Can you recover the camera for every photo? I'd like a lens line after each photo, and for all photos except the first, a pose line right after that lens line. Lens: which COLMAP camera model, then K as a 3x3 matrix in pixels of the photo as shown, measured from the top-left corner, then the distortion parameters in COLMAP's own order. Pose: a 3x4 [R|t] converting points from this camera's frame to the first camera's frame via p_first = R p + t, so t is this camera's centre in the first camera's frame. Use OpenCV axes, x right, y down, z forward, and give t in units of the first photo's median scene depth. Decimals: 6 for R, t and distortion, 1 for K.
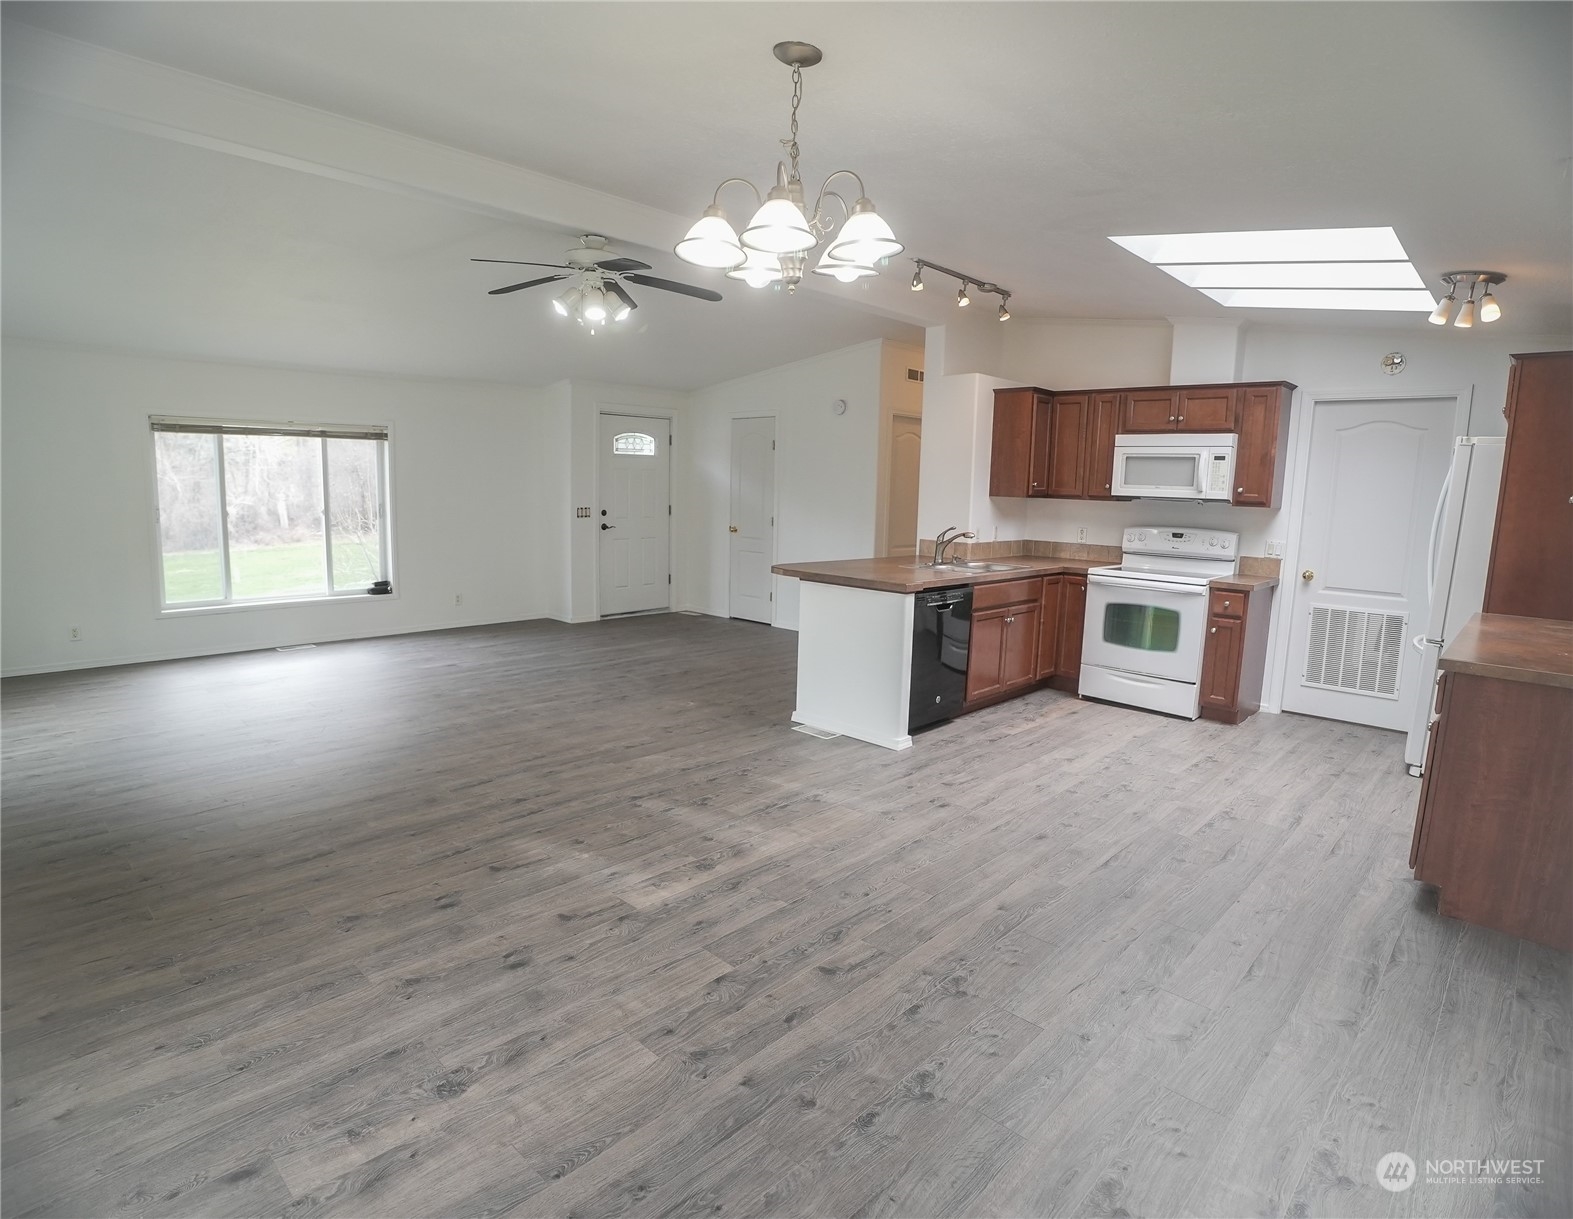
lens RADIAL K [[841.9, 0, 775.2], [0, 841.9, 608.2], [0, 0, 1]] dist [-0.077086, 0.022842]
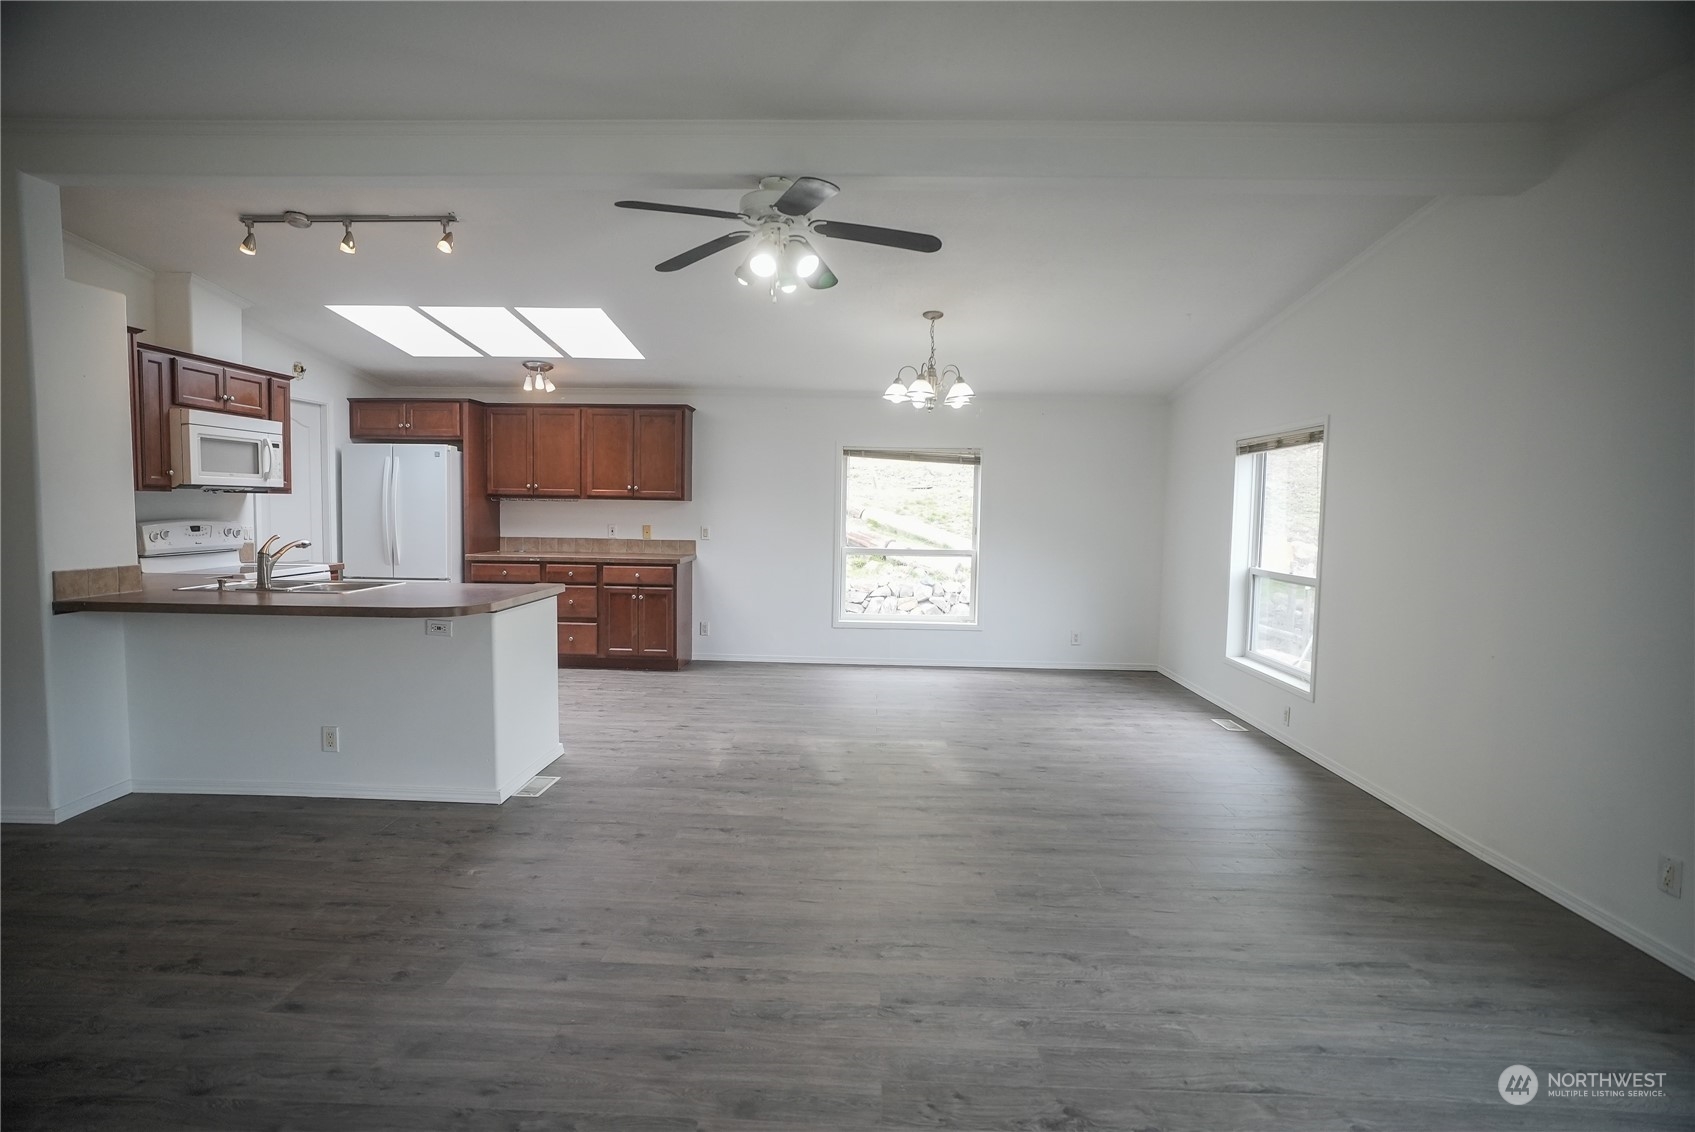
lens RADIAL K [[874.9, 0, 839.1], [0, 874.9, 565.6], [0, 0, 1]] dist [-0.053393, 0.038501]
pose [[-0.666573, -0.088255, 0.740197, -0.746350], [0.076520, 0.979621, 0.185710, -0.195221], [-0.741502, 0.180429, -0.646235, 1.281602]]
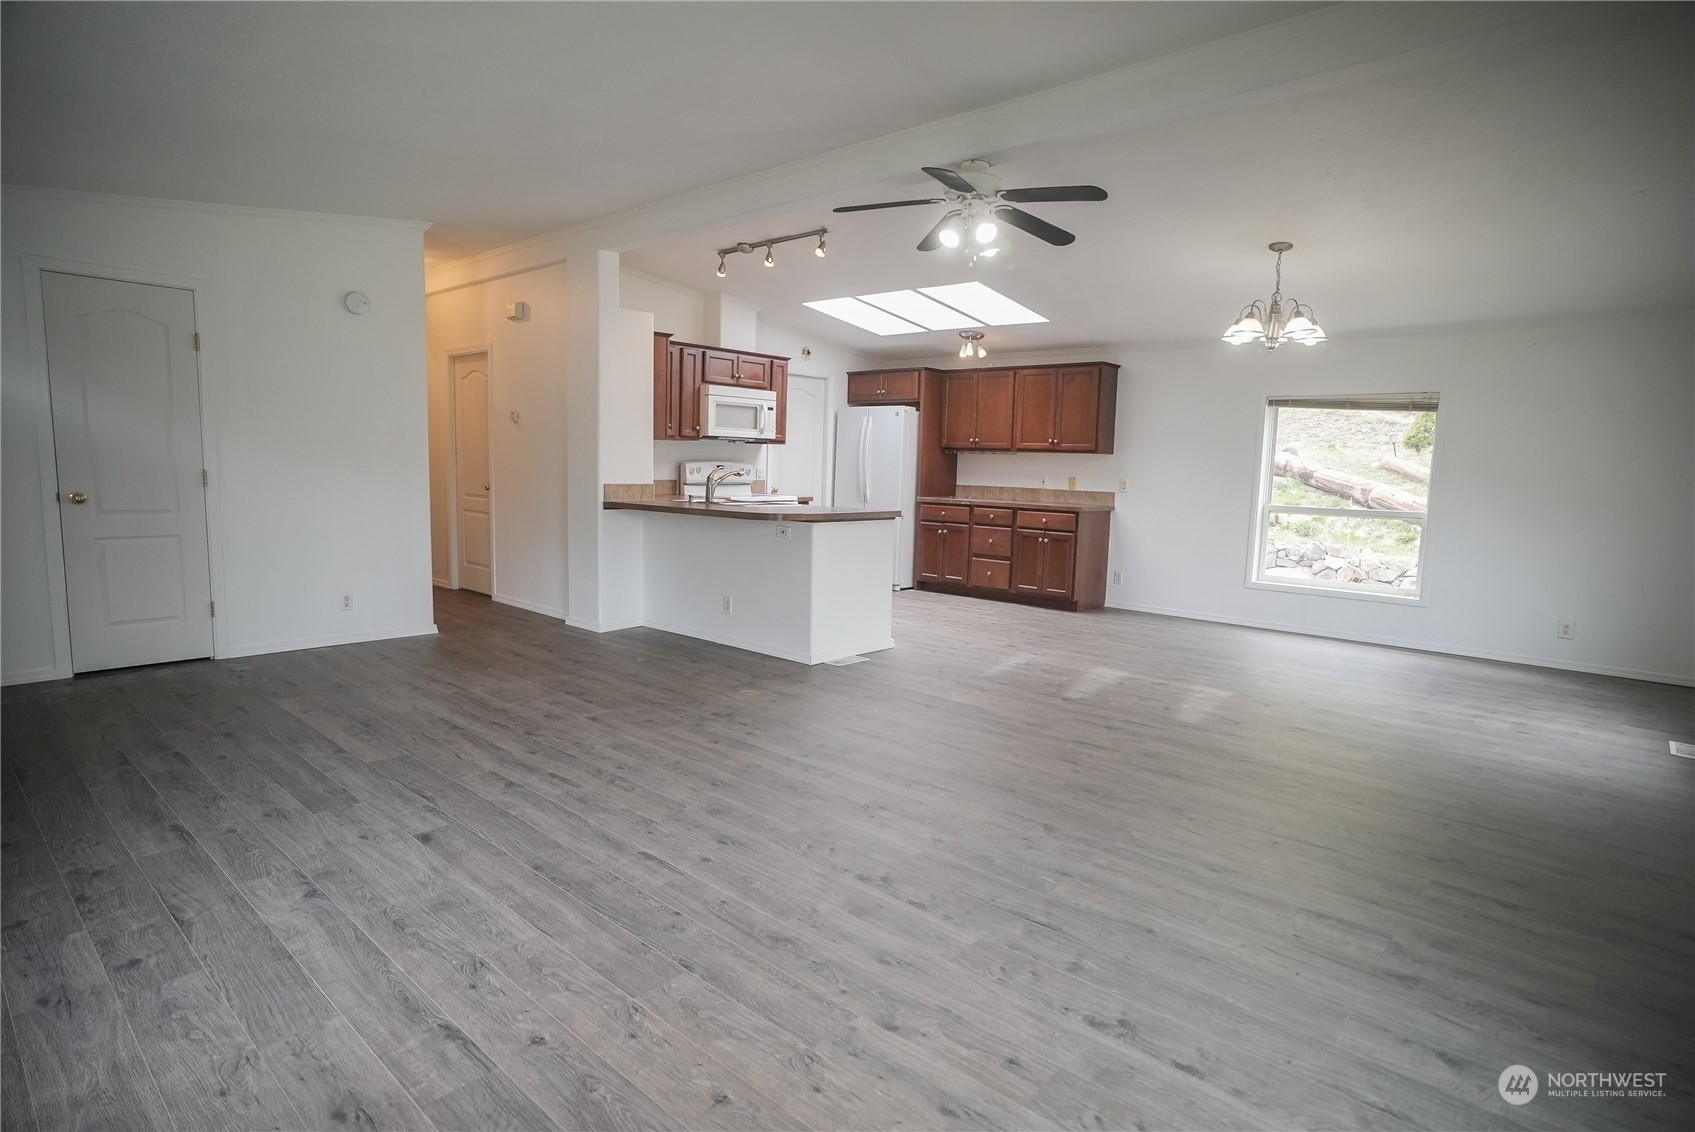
lens RADIAL K [[890.0, 0, 843.0], [0, 890.0, 565.7], [0, 0, 1]] dist [-0.057380, 0.043852]
pose [[-0.032056, -0.139951, 0.989639, -1.043983], [0.119467, 0.982513, 0.142813, -0.131830], [-0.992321, 0.122807, -0.014776, 1.003095]]
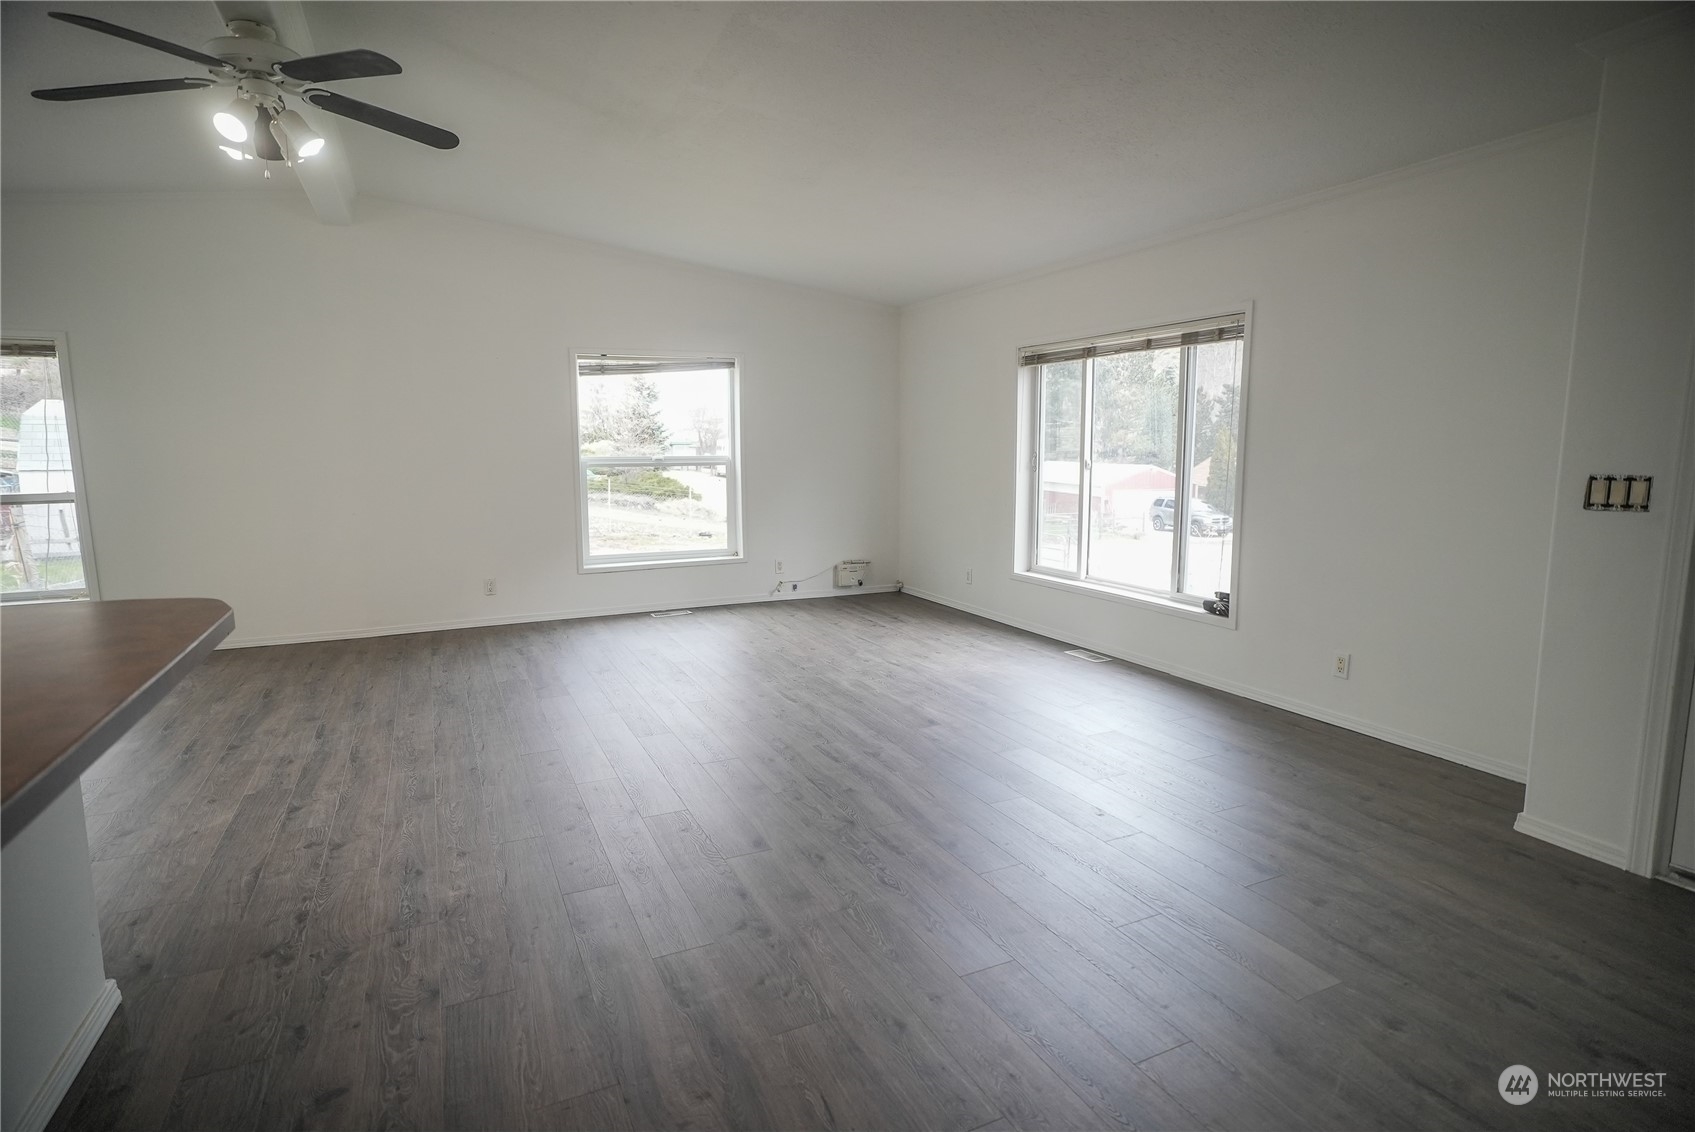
lens RADIAL K [[883.6, 0, 847.5], [0, 883.6, 566.0], [0, 0, 1]] dist [-0.052092, 0.038309]
pose [[-0.347674, 0.108539, -0.931312, 0.256051], [-0.142547, 0.975612, 0.166917, -0.172117], [0.926717, 0.190788, -0.323723, 1.443842]]
